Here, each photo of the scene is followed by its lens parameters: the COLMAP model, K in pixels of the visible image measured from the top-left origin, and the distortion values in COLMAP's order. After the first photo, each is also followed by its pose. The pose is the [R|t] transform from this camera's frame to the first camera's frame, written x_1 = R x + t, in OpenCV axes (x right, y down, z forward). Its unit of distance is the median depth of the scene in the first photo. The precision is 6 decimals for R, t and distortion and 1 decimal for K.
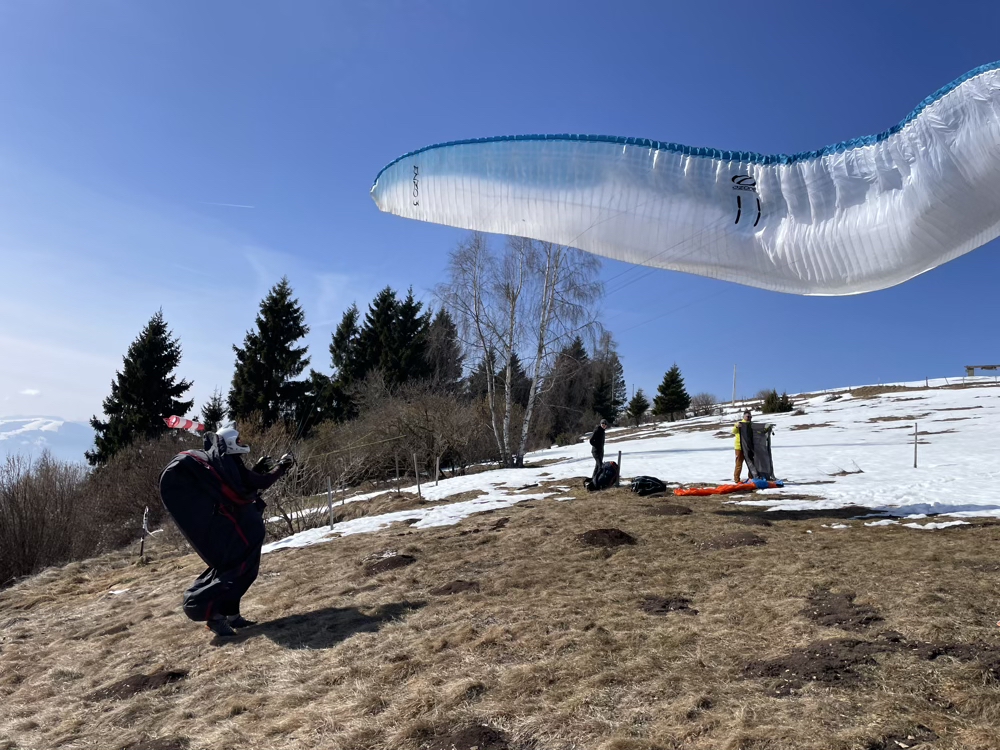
lens RADIAL K [[765.7, 0, 495.5], [0, 765.7, 364.2], [0, 0, 1]] dist [0.104767, -0.147926]
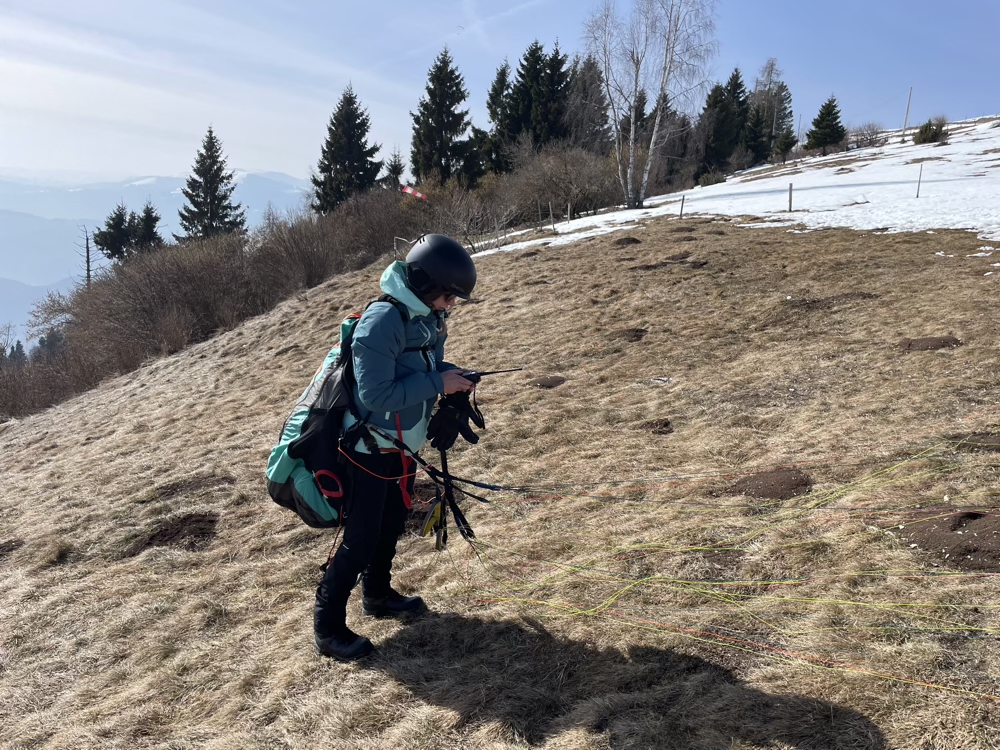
lens RADIAL K [[762.3, 0, 492.5], [0, 762.3, 359.2], [0, 0, 1]] dist [0.109481, -0.155489]
pose [[0.978152, 0.013920, -0.207422, 0.041159], [0.052910, 0.948231, 0.313144, -0.027060], [0.201043, -0.317278, 0.926778, -0.207780]]
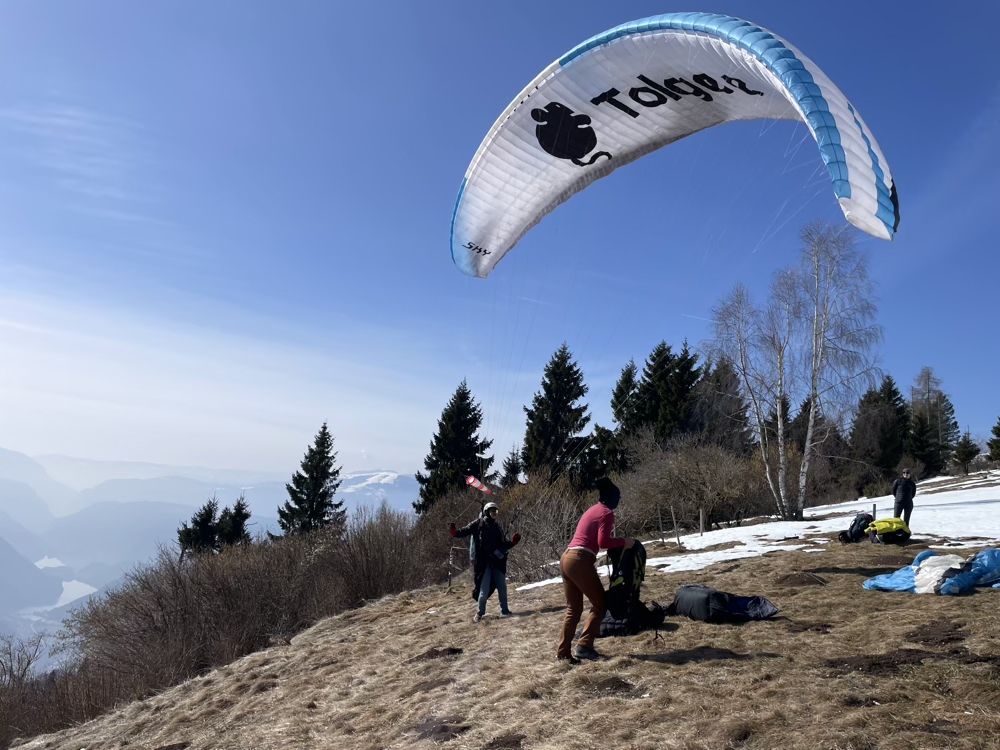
lens RADIAL K [[761.0, 0, 492.8], [0, 761.0, 367.6], [0, 0, 1]] dist [0.109886, -0.149872]
pose [[0.927775, -0.066131, -0.367233, 0.030167], [0.043614, 0.996643, -0.069288, -0.006062], [0.370583, 0.048267, 0.927545, -0.048809]]
